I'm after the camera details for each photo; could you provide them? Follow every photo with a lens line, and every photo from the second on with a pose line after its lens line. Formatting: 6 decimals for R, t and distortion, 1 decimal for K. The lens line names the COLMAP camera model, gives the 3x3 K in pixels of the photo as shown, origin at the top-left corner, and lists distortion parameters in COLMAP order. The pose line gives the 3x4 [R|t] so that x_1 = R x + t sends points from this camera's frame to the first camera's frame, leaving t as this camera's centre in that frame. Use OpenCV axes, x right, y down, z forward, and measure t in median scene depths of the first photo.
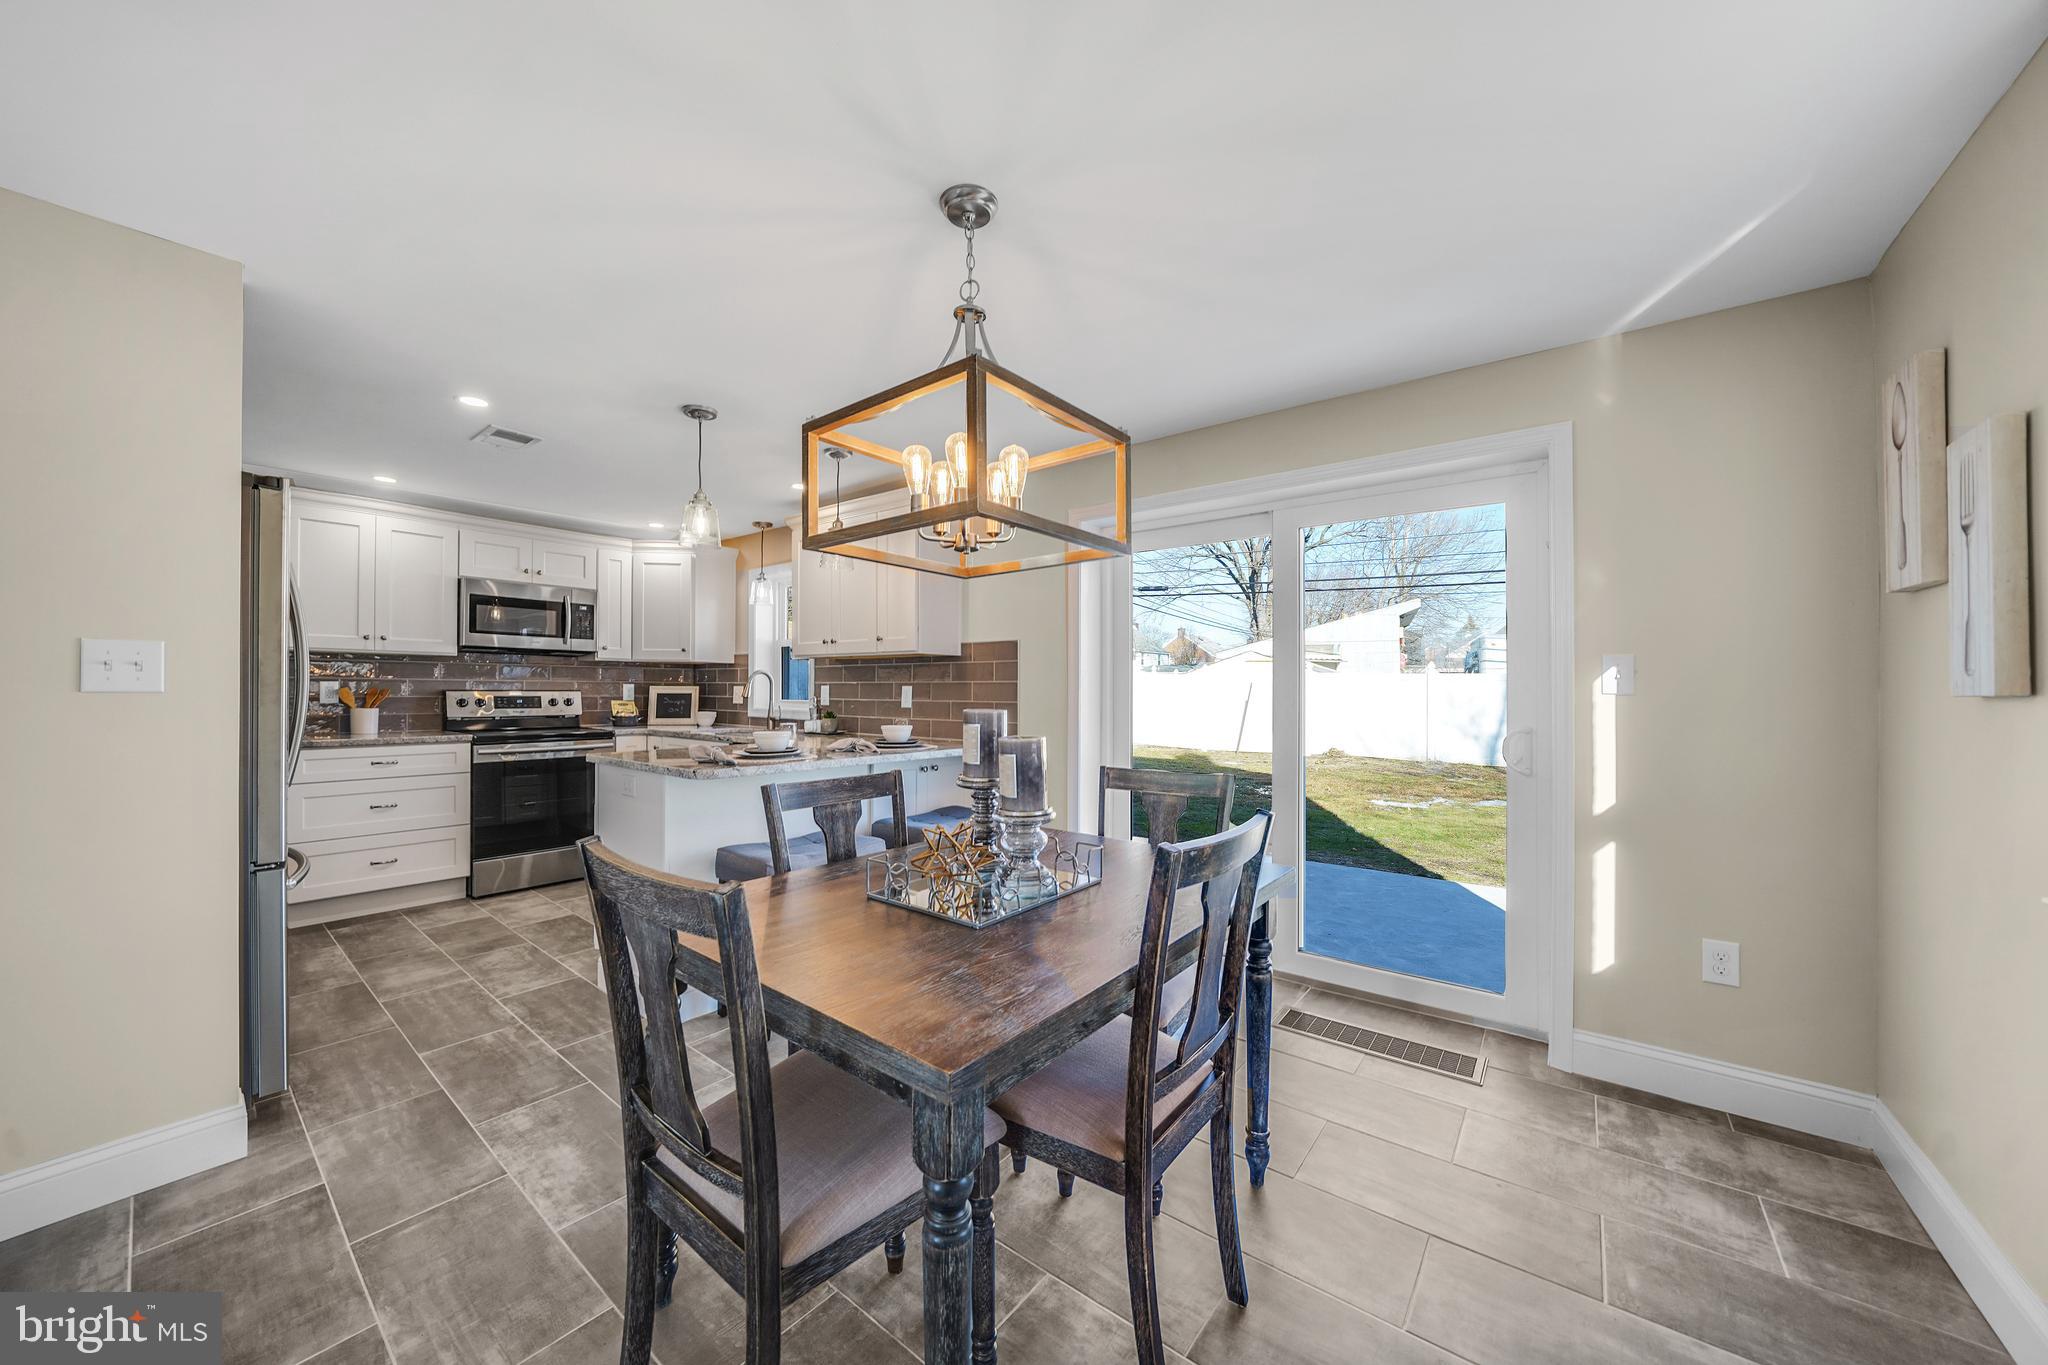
lens RADIAL K [[711.5, 0, 1024.6], [0, 711.5, 690.1], [0, 0, 1]] dist [-0.019357, 0.000043]
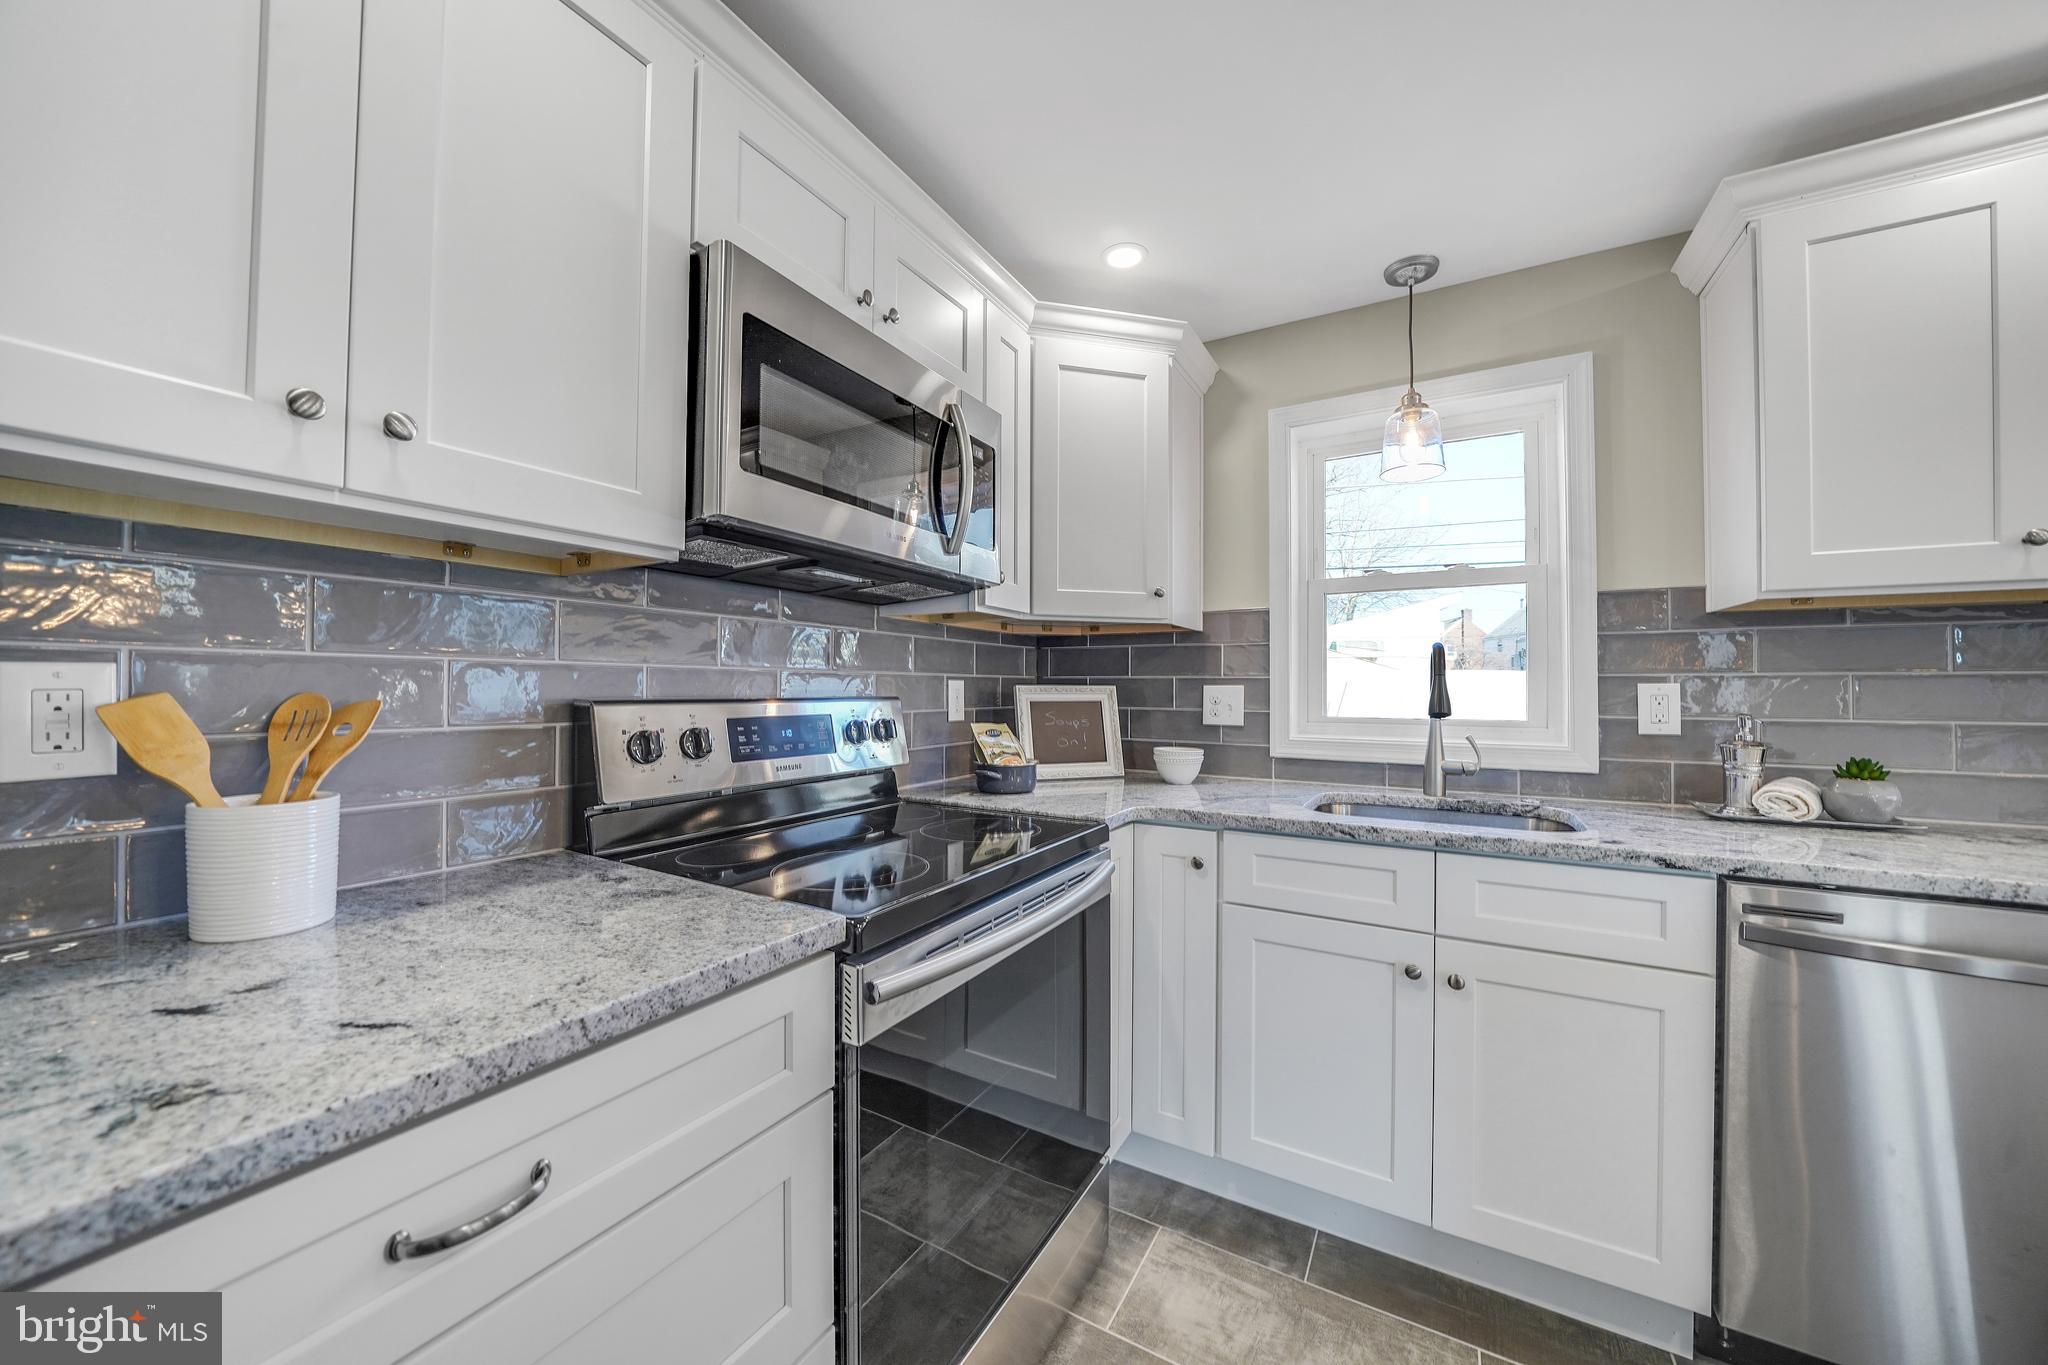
lens RADIAL K [[707.7, 0, 1029.4], [0, 707.7, 680.4], [0, 0, 1]] dist [-0.020901, 0.000028]
pose [[0.989580, -0.001590, 0.143978, -0.675912], [0.003141, 0.999939, -0.010545, -0.004333], [-0.143953, 0.010888, 0.989525, 0.691694]]
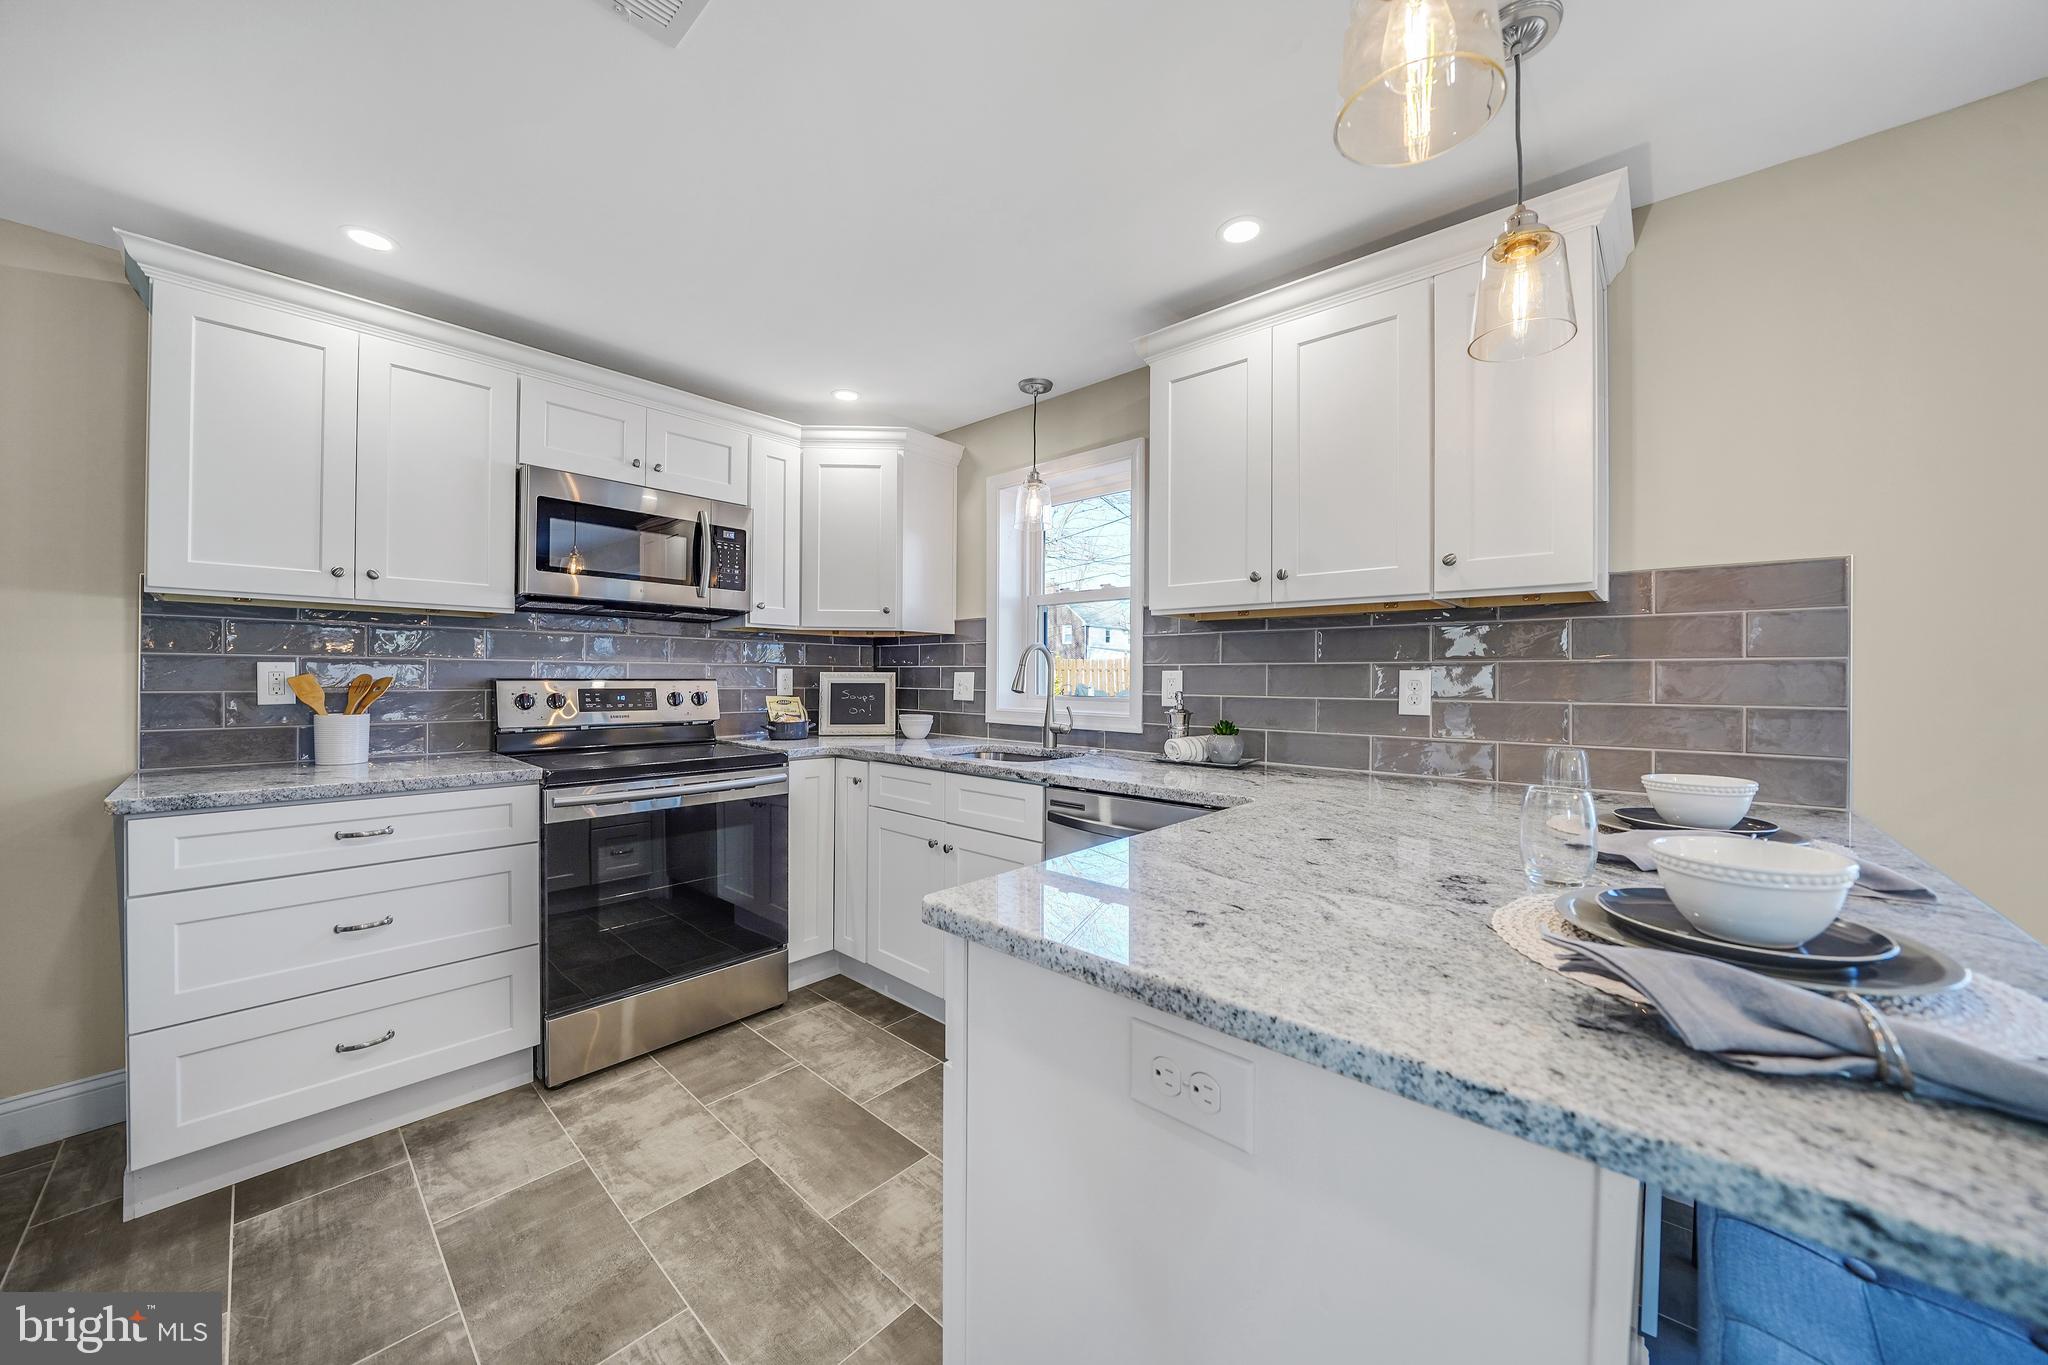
lens RADIAL K [[711.7, 0, 1030.7], [0, 711.7, 679.4], [0, 0, 1]] dist [-0.020659, 0.000047]
pose [[0.998321, -0.001030, -0.057915, -0.362082], [0.001142, 0.999998, 0.001894, 0.000046], [0.057913, -0.001957, 0.998320, 0.459313]]
